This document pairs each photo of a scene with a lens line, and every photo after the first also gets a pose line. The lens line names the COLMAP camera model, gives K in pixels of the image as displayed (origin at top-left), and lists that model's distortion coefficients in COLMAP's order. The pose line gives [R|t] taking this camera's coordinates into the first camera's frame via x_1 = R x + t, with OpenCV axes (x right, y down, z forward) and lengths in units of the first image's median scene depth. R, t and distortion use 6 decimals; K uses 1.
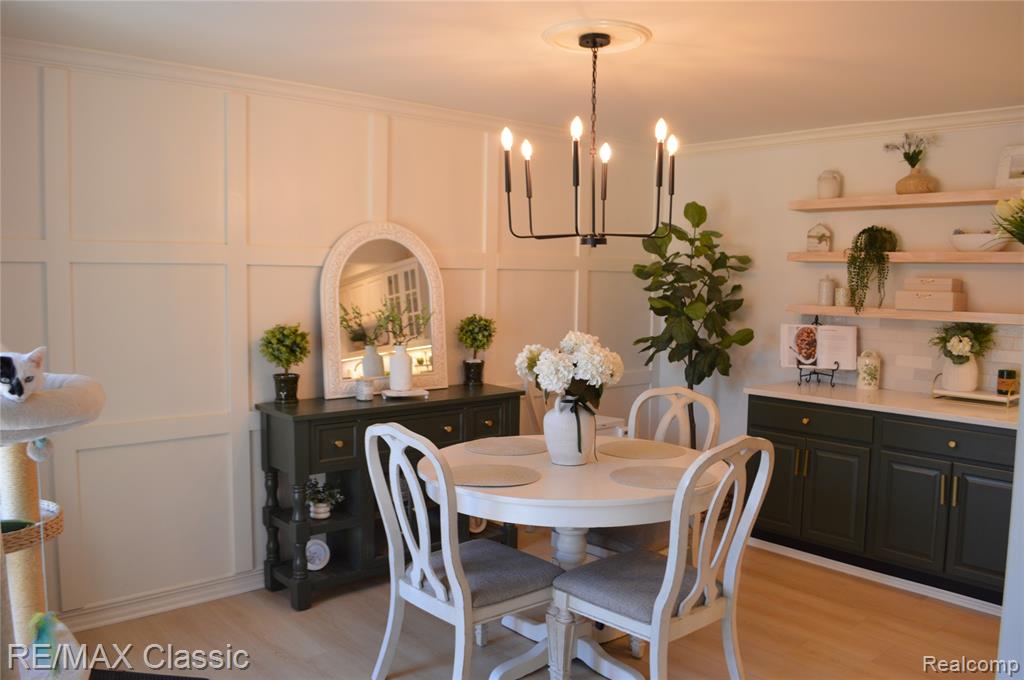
lens RADIAL K [[816.3, 0, 513.8], [0, 816.3, 341.3], [0, 0, 1]] dist [-0.088837, 0.012310]
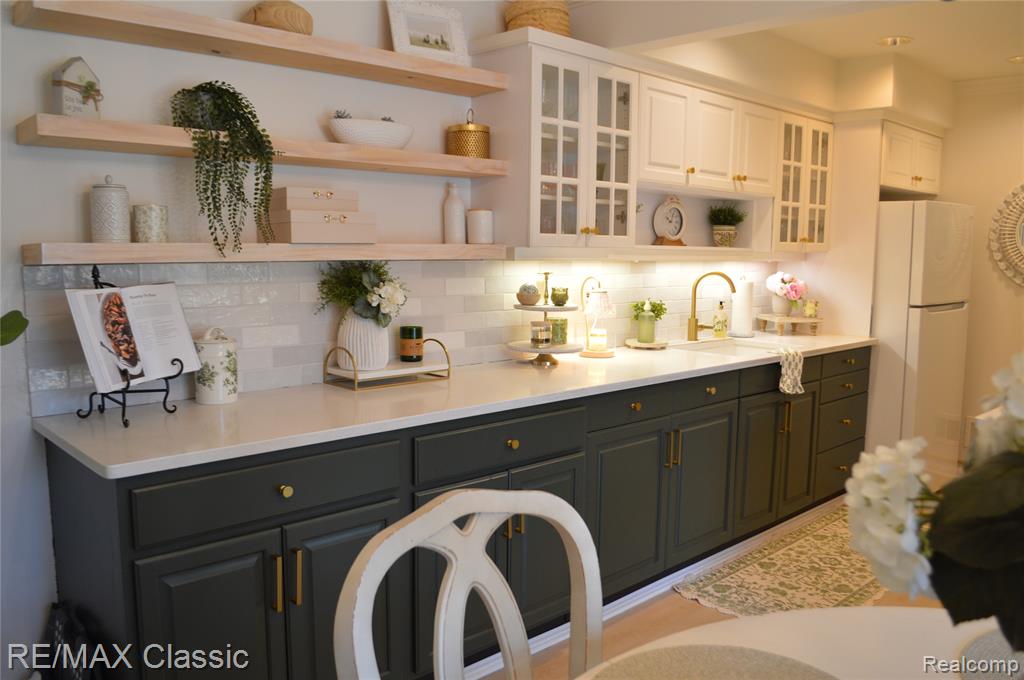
lens RADIAL K [[816.3, 0, 512.3], [0, 816.3, 342.9], [0, 0, 1]] dist [-0.088837, 0.012310]
pose [[-0.045915, -0.130680, 0.990361, -0.090174], [0.072515, 0.988355, 0.133777, -0.037579], [-0.996310, 0.077958, -0.035904, 0.914592]]
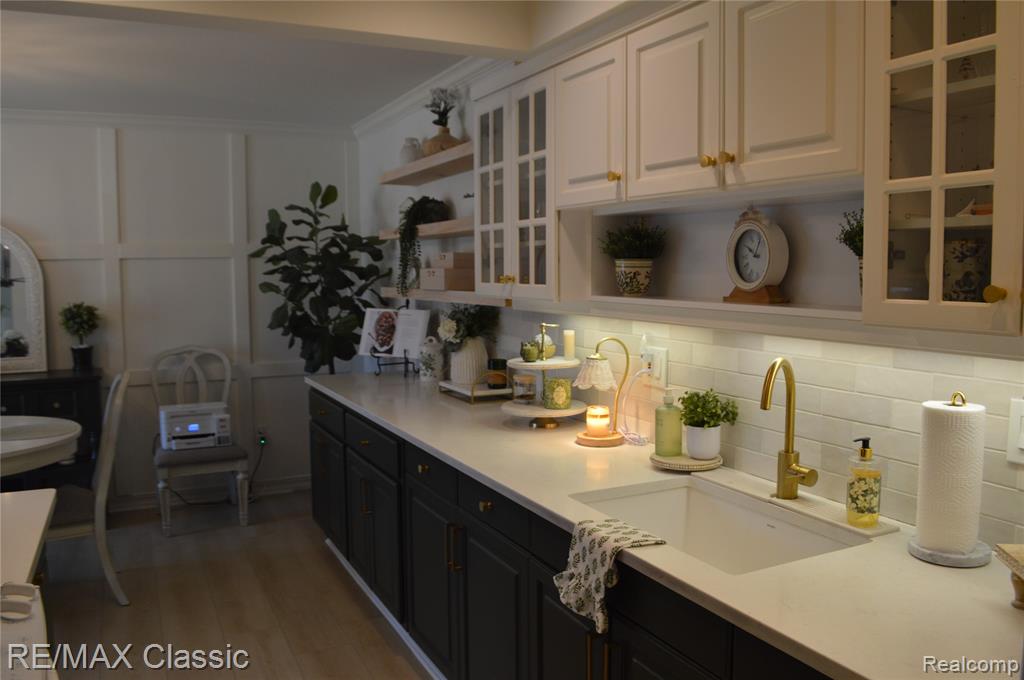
lens RADIAL K [[816.3, 0, 509.9], [0, 816.3, 338.5], [0, 0, 1]] dist [-0.088837, 0.012310]
pose [[0.966689, 0.000821, -0.255954, 0.837378], [-0.000319, 0.999998, 0.002005, 0.012608], [0.255955, -0.001856, 0.966687, 0.165522]]
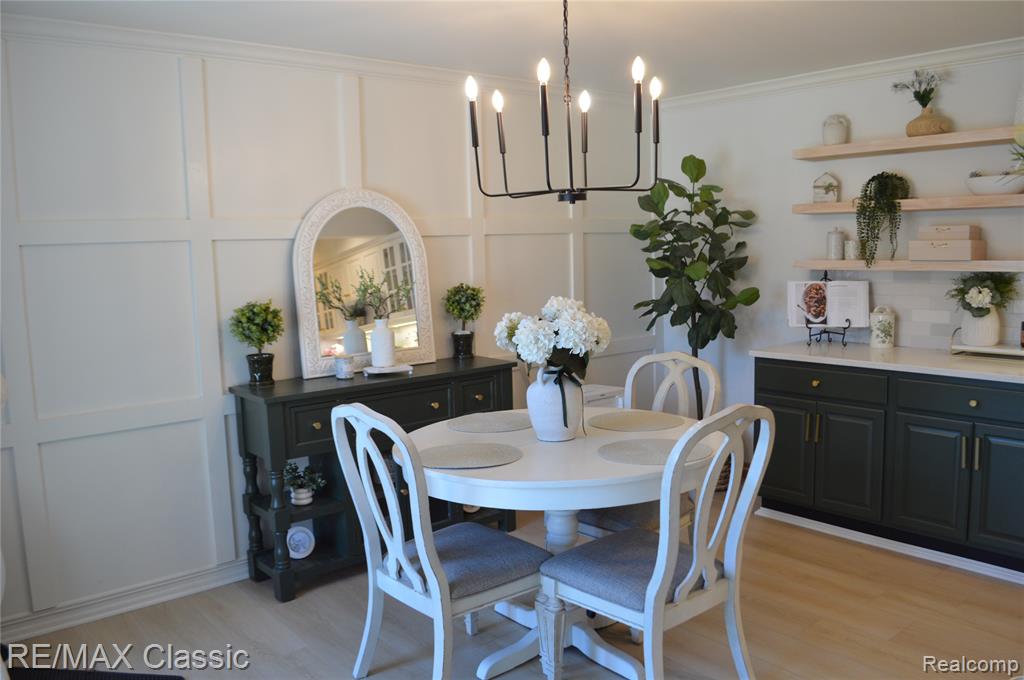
lens RADIAL K [[816.3, 0, 514.7], [0, 816.3, 342.3], [0, 0, 1]] dist [-0.088837, 0.012310]
pose [[0.999036, -0.037963, -0.022042, 0.035568], [0.038763, 0.998561, 0.037069, 0.002916], [0.020603, -0.037888, 0.999070, 0.058686]]
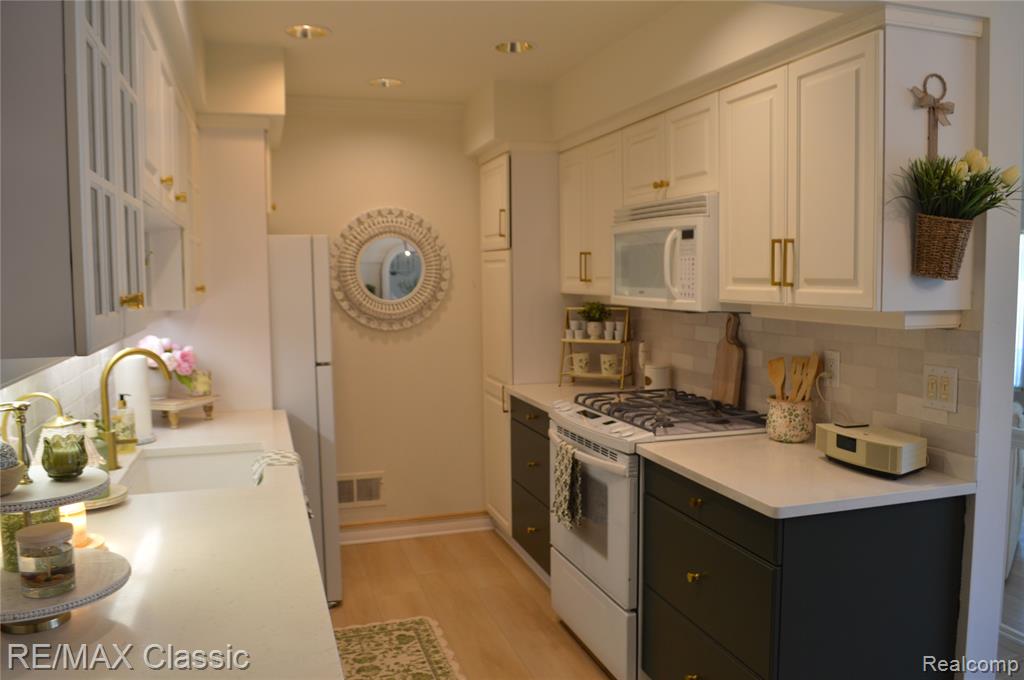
lens RADIAL K [[816.3, 0, 516.9], [0, 816.3, 342.2], [0, 0, 1]] dist [-0.088837, 0.012310]
pose [[-0.922281, -0.038020, 0.384645, 0.390217], [0.029229, 0.985441, 0.167488, -0.068534], [-0.385413, 0.165714, -0.907742, 1.050321]]
